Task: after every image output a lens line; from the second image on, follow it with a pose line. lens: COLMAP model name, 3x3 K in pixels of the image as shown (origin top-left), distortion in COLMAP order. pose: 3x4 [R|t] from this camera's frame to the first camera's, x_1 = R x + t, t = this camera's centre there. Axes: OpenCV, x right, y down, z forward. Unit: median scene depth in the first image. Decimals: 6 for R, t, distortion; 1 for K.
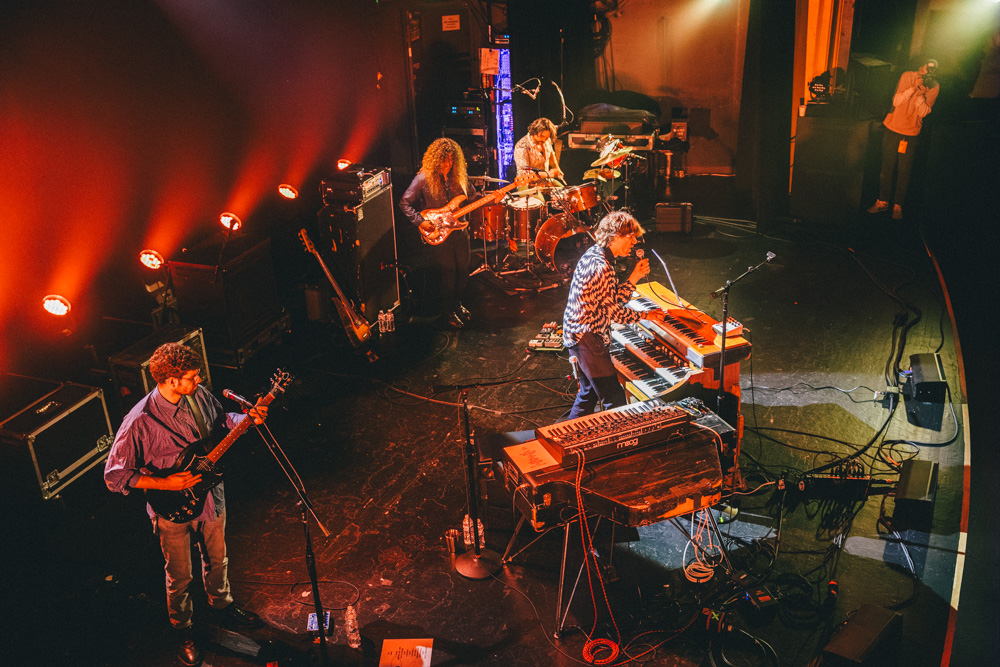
lens RADIAL K [[1040.8, 0, 500.0], [0, 1040.8, 333.5], [0, 0, 1]] dist [0.048993, 0.002752]
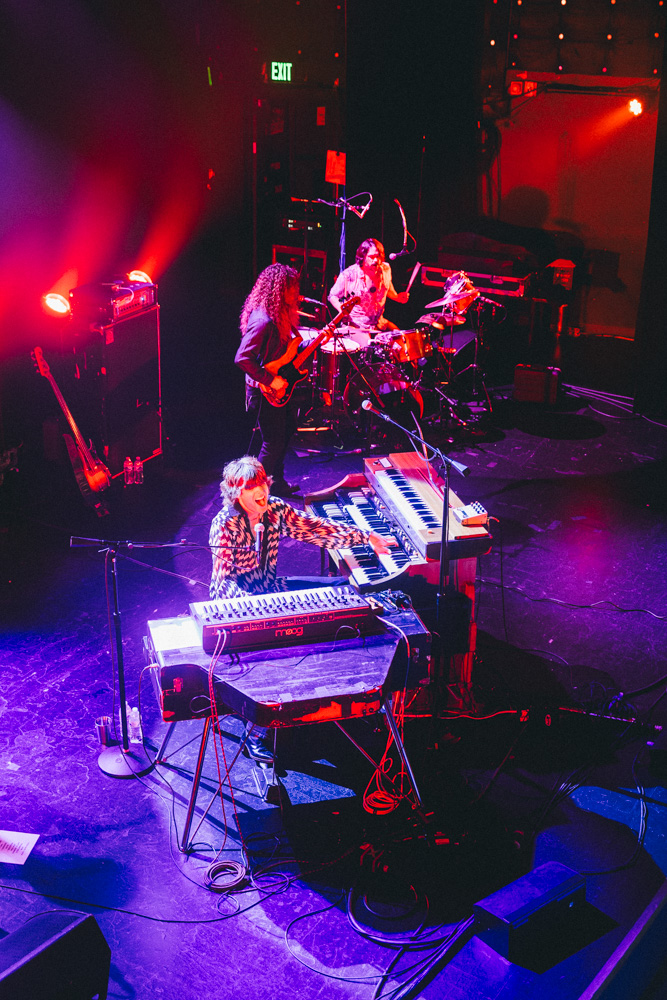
lens RADIAL K [[1380.1, 0, 333.5], [0, 1380.1, 500.0], [0, 0, 1]] dist [0.003751, -0.012697]
pose [[0.988837, 0.111043, -0.099350, 0.188846], [-0.112782, 0.993547, -0.012036, 0.007690], [0.097372, 0.023106, 0.994980, -0.069035]]
